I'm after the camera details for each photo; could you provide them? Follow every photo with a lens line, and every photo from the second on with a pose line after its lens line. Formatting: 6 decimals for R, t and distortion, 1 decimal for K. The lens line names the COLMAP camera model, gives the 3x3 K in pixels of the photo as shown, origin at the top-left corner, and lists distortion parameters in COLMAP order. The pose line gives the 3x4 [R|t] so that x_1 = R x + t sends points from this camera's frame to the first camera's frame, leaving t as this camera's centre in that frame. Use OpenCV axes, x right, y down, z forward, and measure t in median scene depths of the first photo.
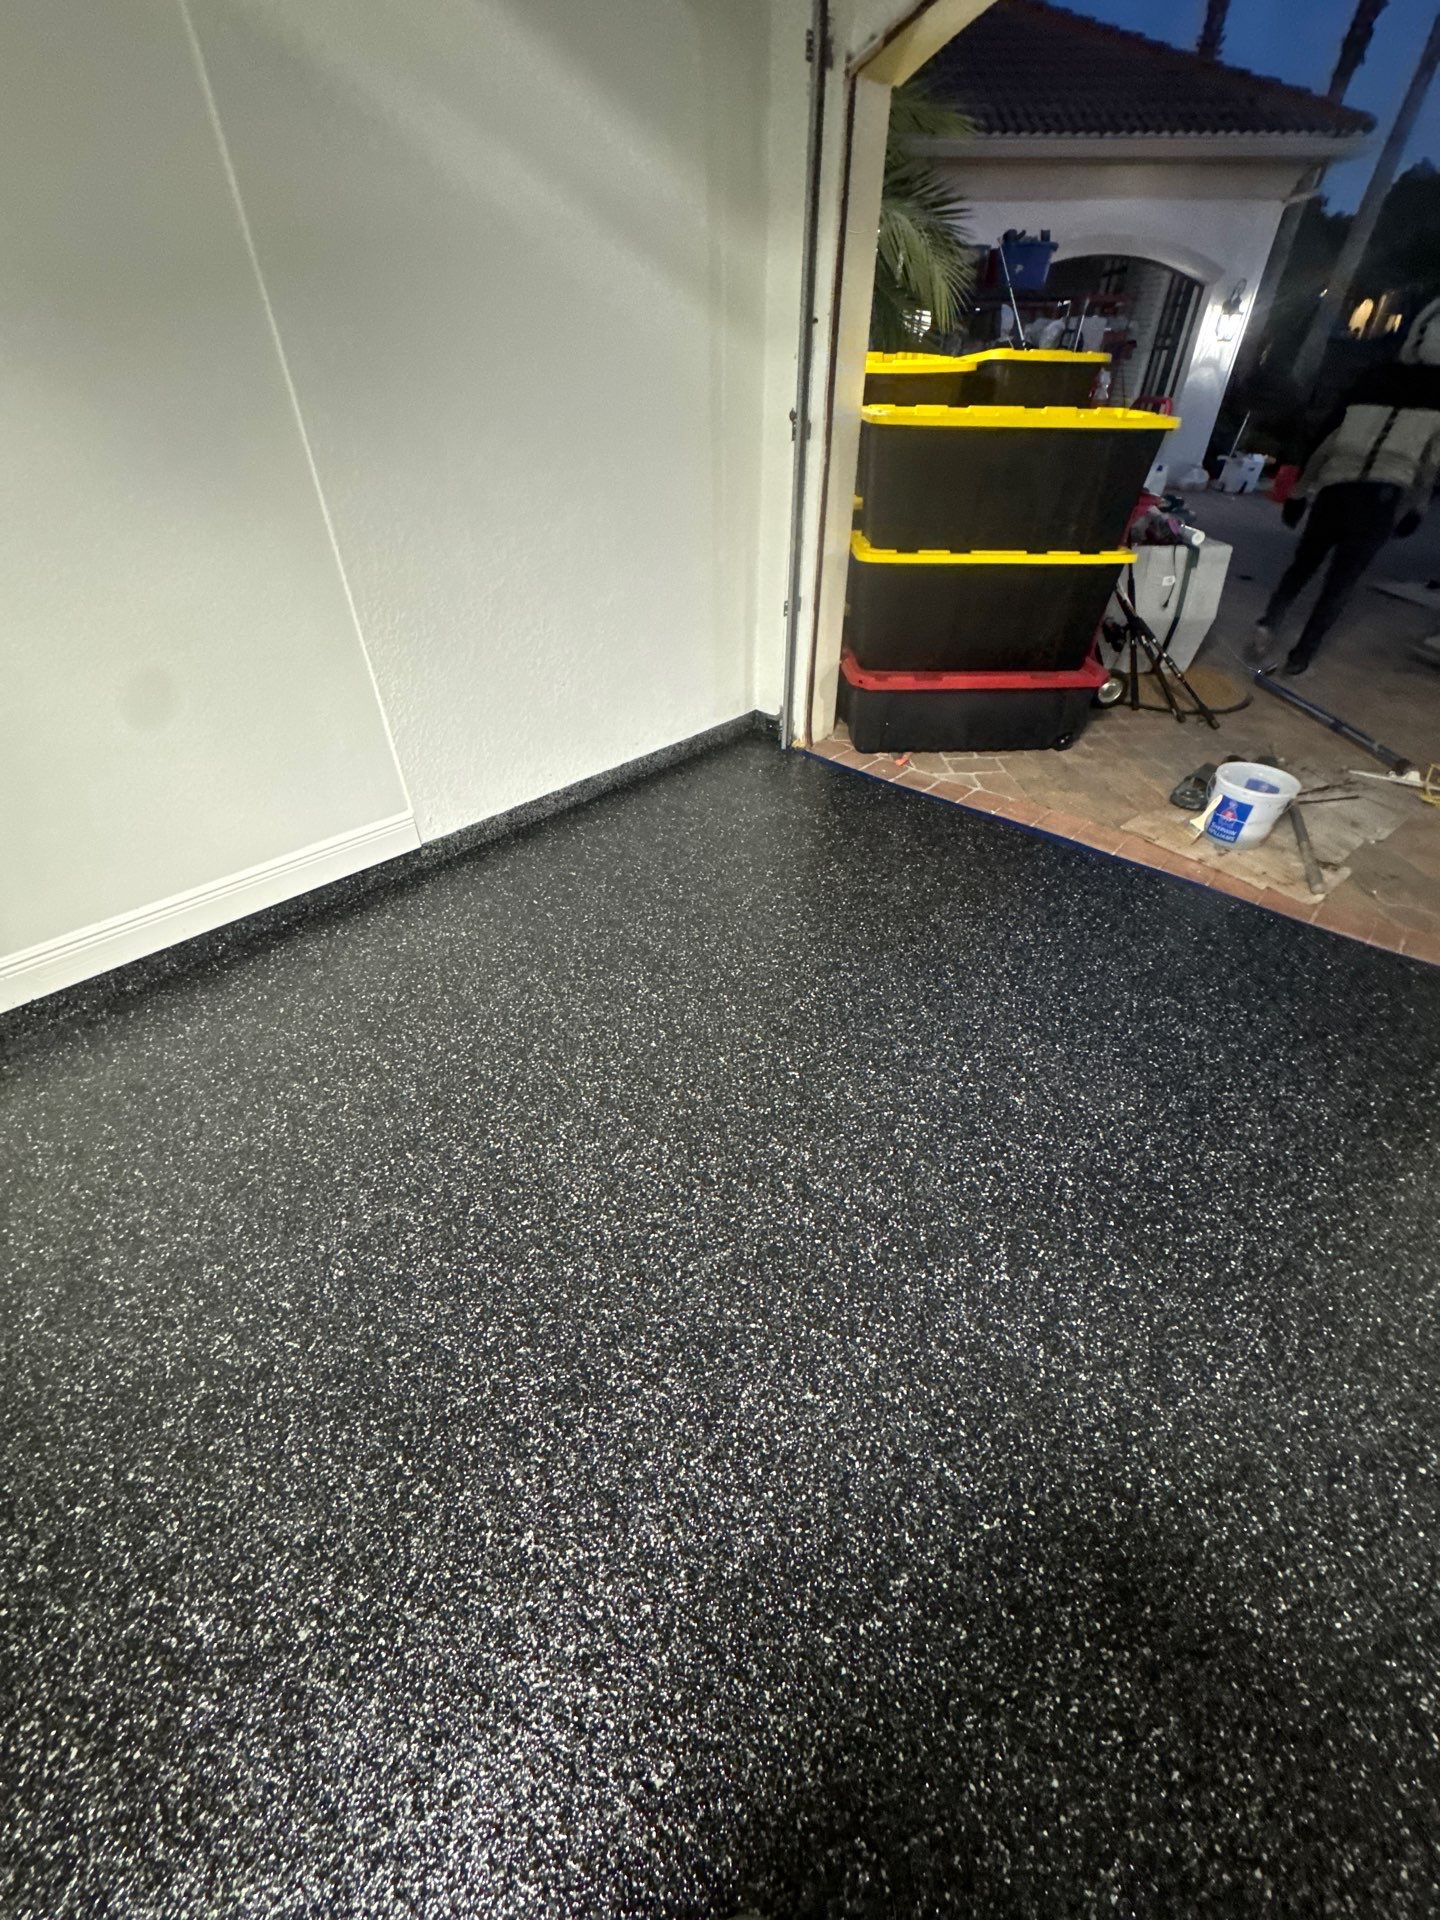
lens RADIAL K [[763.0, 0, 721.7], [0, 763.0, 960.7], [0, 0, 1]] dist [-0.000041, 0.000117]
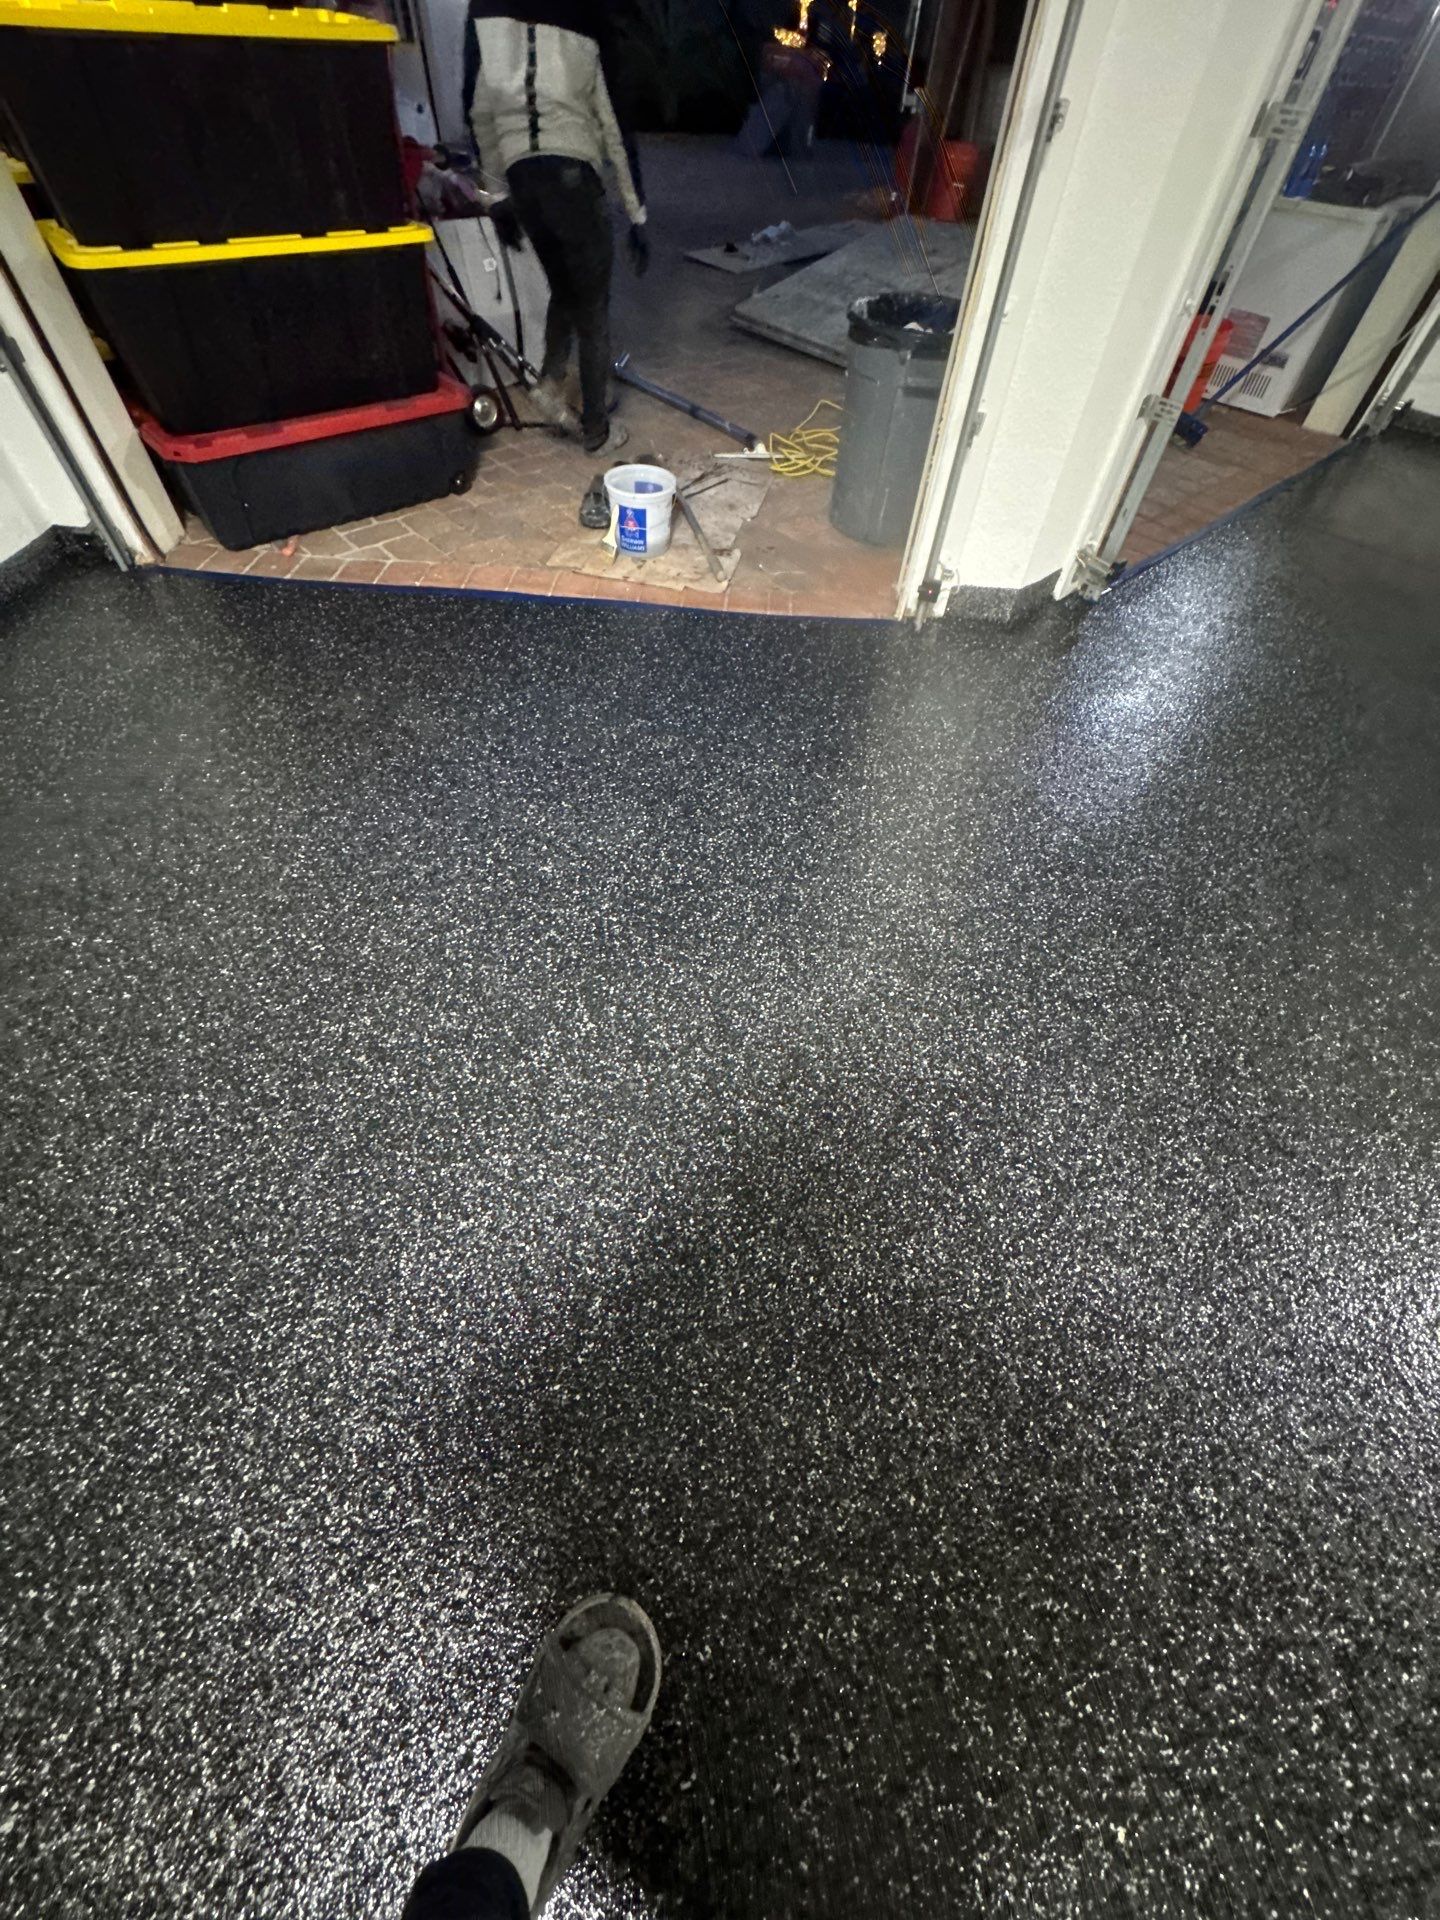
lens RADIAL K [[763.0, 0, 723.3], [0, 763.0, 960.9], [0, 0, 1]] dist [-0.000041, 0.000117]
pose [[0.778467, -0.472232, 0.413505, 0.091709], [0.351115, 0.873680, 0.336752, 0.029810], [-0.520296, -0.116963, 0.845938, -0.000323]]
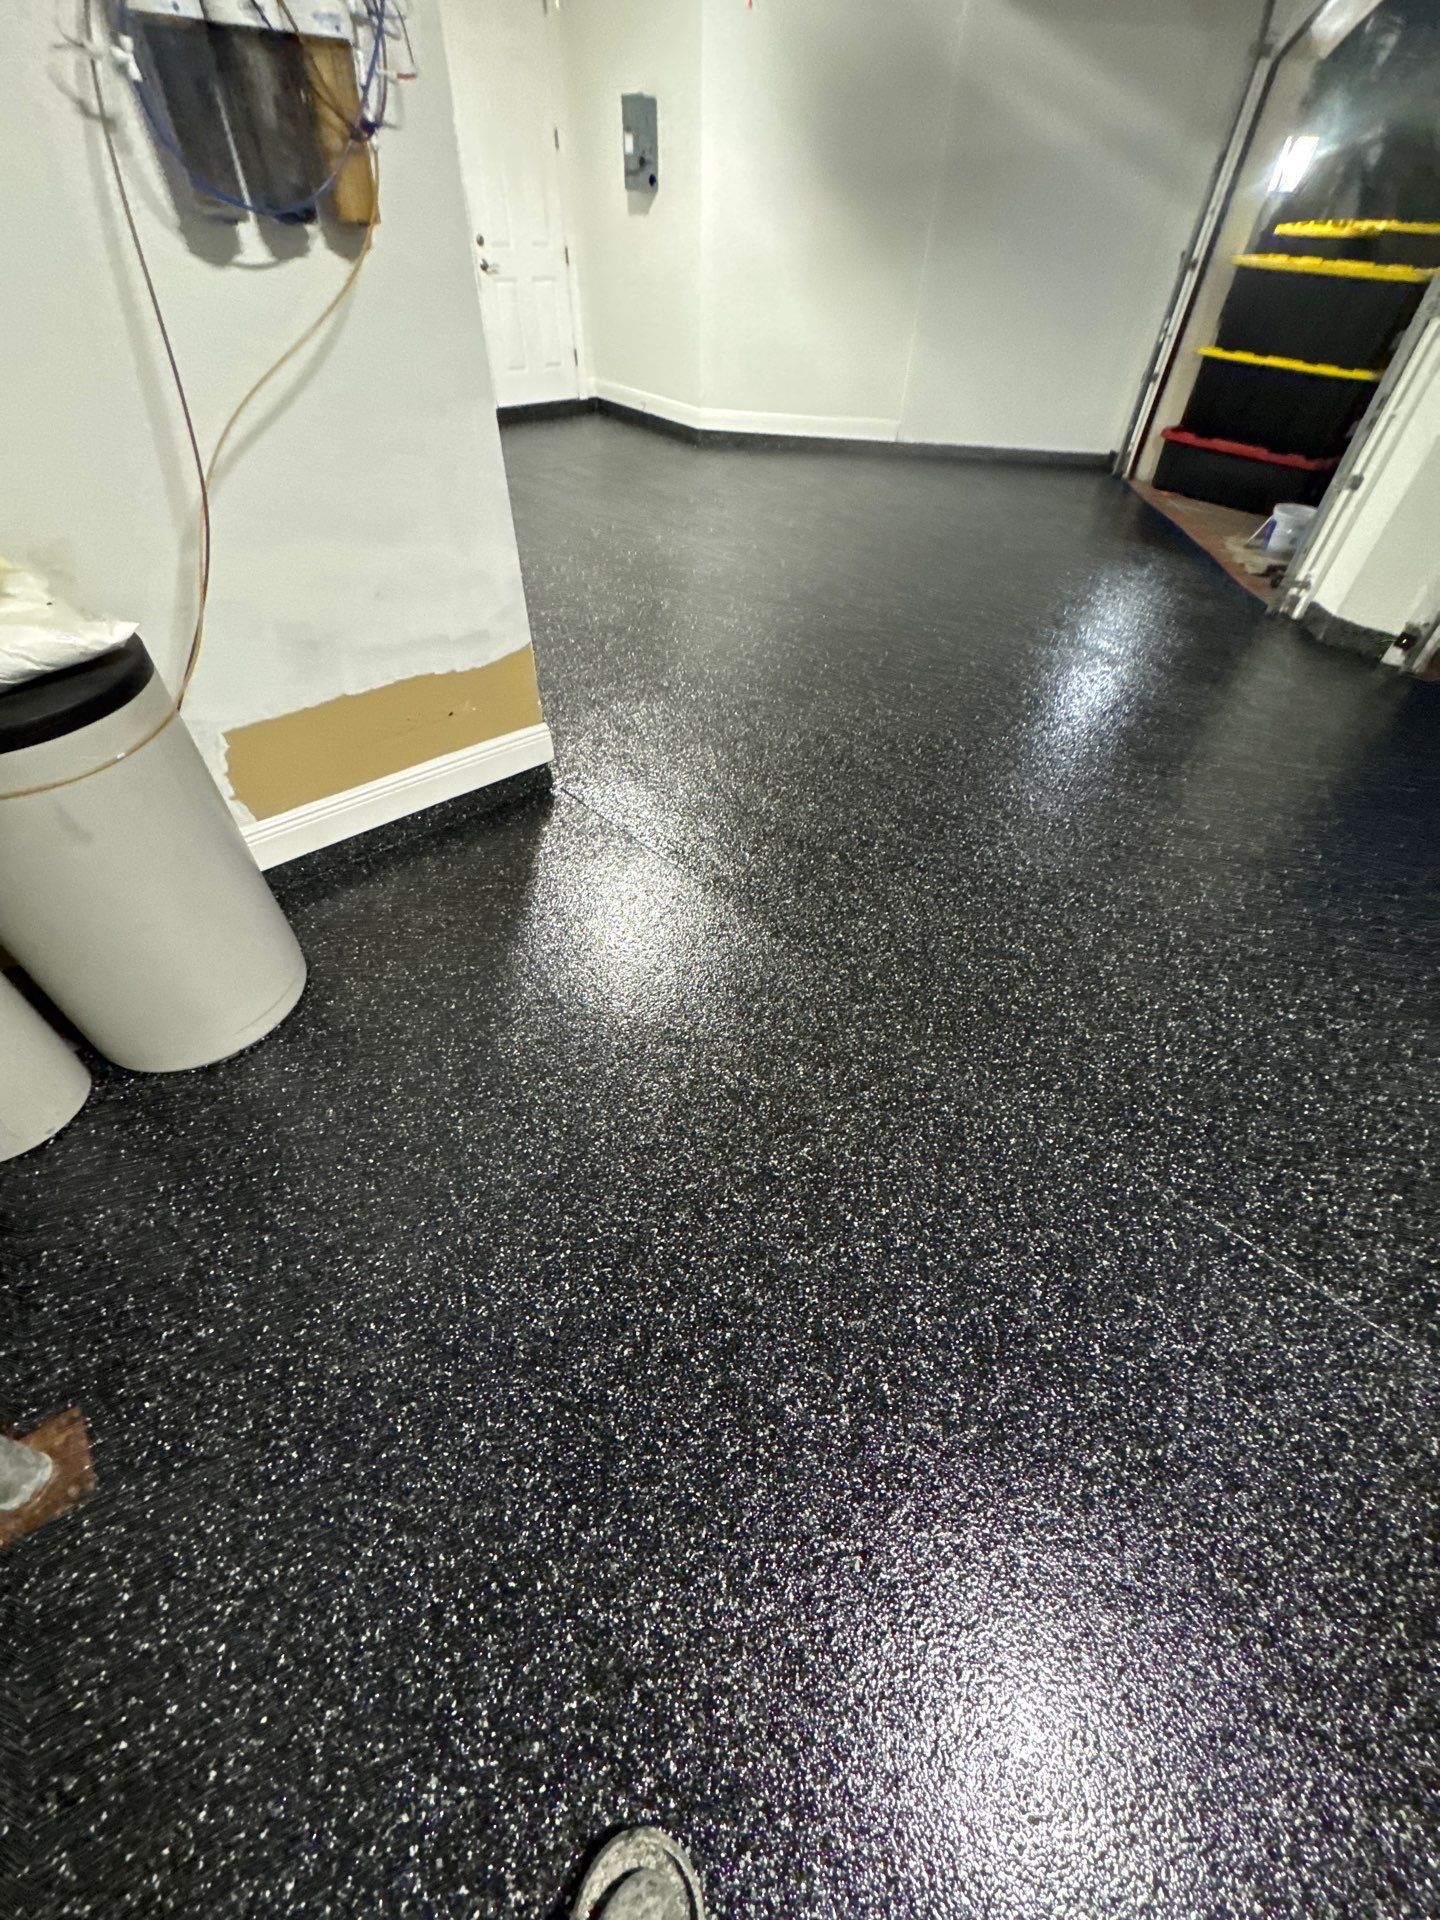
lens RADIAL K [[763.0, 0, 720.9], [0, 763.0, 958.2], [0, 0, 1]] dist [-0.000041, 0.000117]
pose [[0.613739, 0.573640, -0.542458, 1.996472], [-0.512829, 0.812055, 0.278518, 1.047064], [0.600275, 0.107251, 0.792570, -1.364669]]
